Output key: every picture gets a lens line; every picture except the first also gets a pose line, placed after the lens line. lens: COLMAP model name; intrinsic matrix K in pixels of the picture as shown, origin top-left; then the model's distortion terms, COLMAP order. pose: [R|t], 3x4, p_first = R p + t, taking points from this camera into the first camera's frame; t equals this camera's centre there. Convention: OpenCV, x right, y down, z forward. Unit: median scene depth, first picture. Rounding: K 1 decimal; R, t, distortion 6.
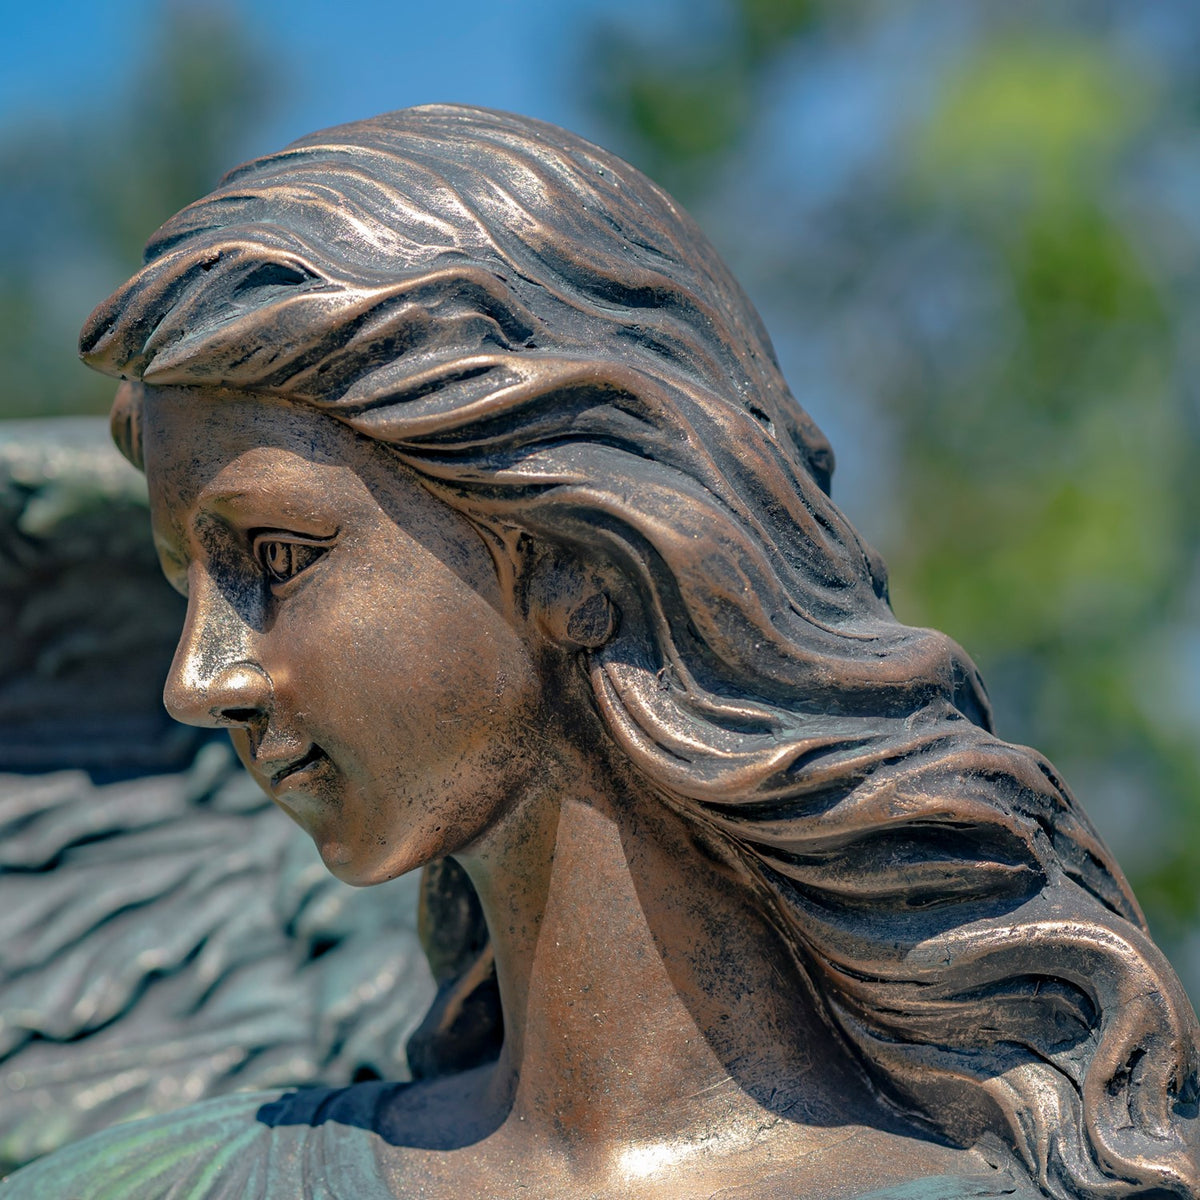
lens RADIAL K [[6311.3, 0, 599.6], [0, 6311.3, 789.0], [0, 0, 1]] dist [0.101305, 1.048269]
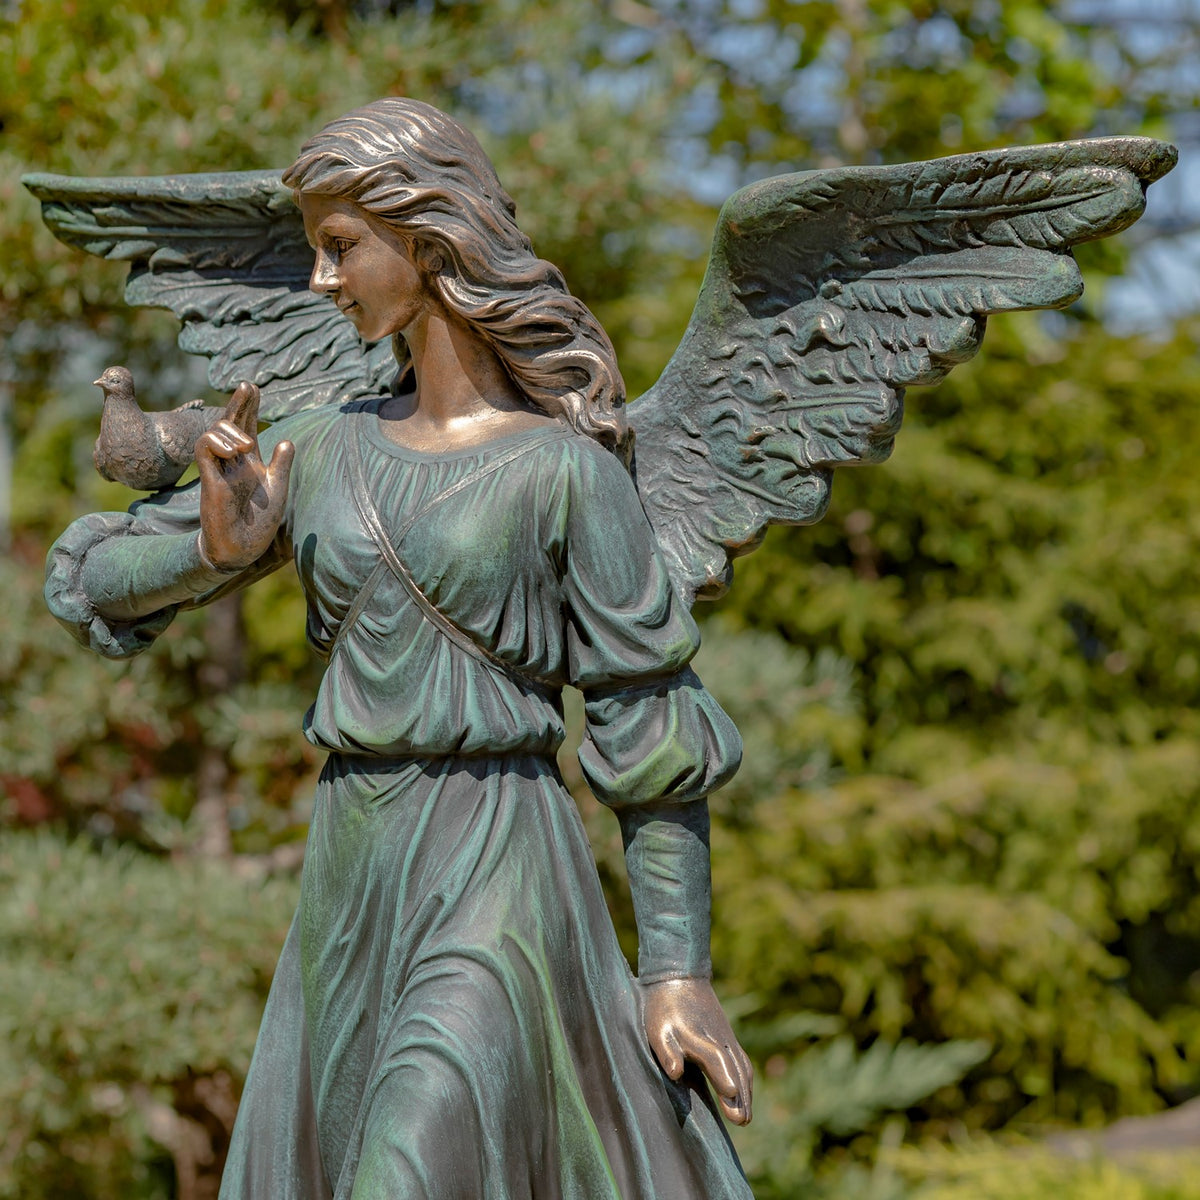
lens RADIAL K [[5136.4, 0, 600.0], [0, 5136.4, 600.0], [0, 0, 1]] dist [-0.043841, -0.290937]
pose [[0.999397, -0.013074, -0.032163, 0.169667], [0.016657, 0.993367, 0.113772, -0.156491], [0.030463, -0.114239, 0.992986, -1.709223]]
